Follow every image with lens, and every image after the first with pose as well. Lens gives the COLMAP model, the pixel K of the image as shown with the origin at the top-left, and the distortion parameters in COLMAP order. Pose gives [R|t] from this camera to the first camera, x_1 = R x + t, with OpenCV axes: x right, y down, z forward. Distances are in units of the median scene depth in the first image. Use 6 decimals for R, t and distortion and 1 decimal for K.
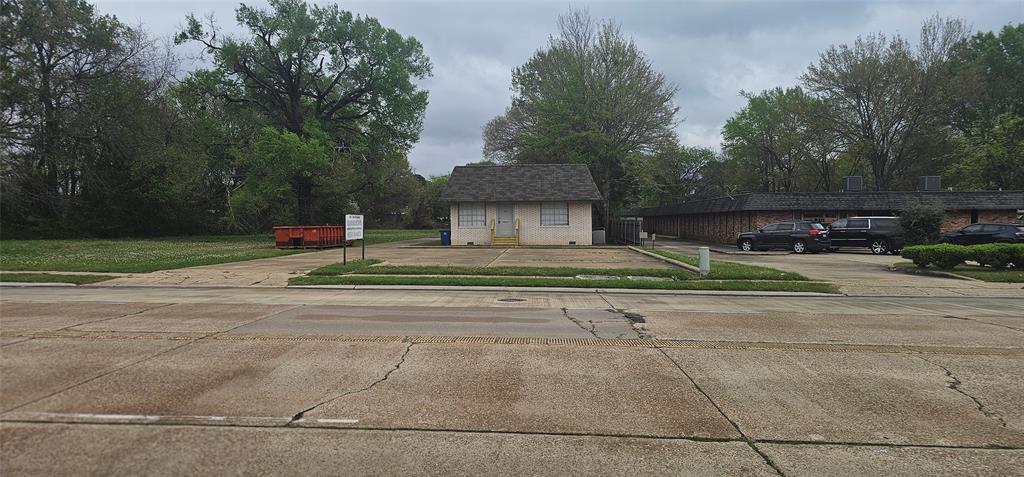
lens RADIAL K [[666.0, 0, 512.0], [0, 666.0, 238.5], [0, 0, 1]] dist [0.003234, 0.000761]
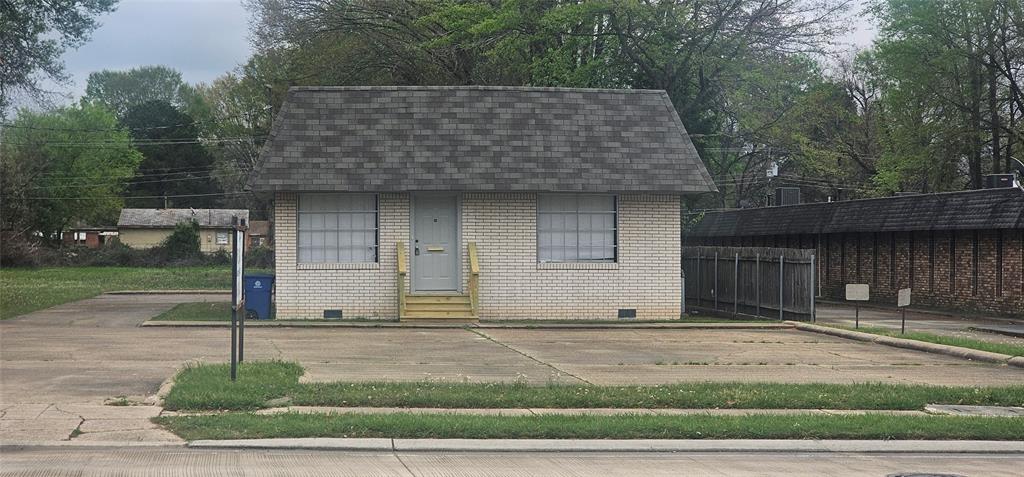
lens RADIAL K [[1948.0, 0, 512.0], [0, 1948.0, 238.5], [0, 0, 1]] dist [-0.046826, -0.034623]
pose [[0.984645, 0.010513, 0.174254, -0.146967], [-0.005159, 0.999502, -0.031146, -0.000521], [-0.174495, 0.029768, 0.984208, 0.005410]]
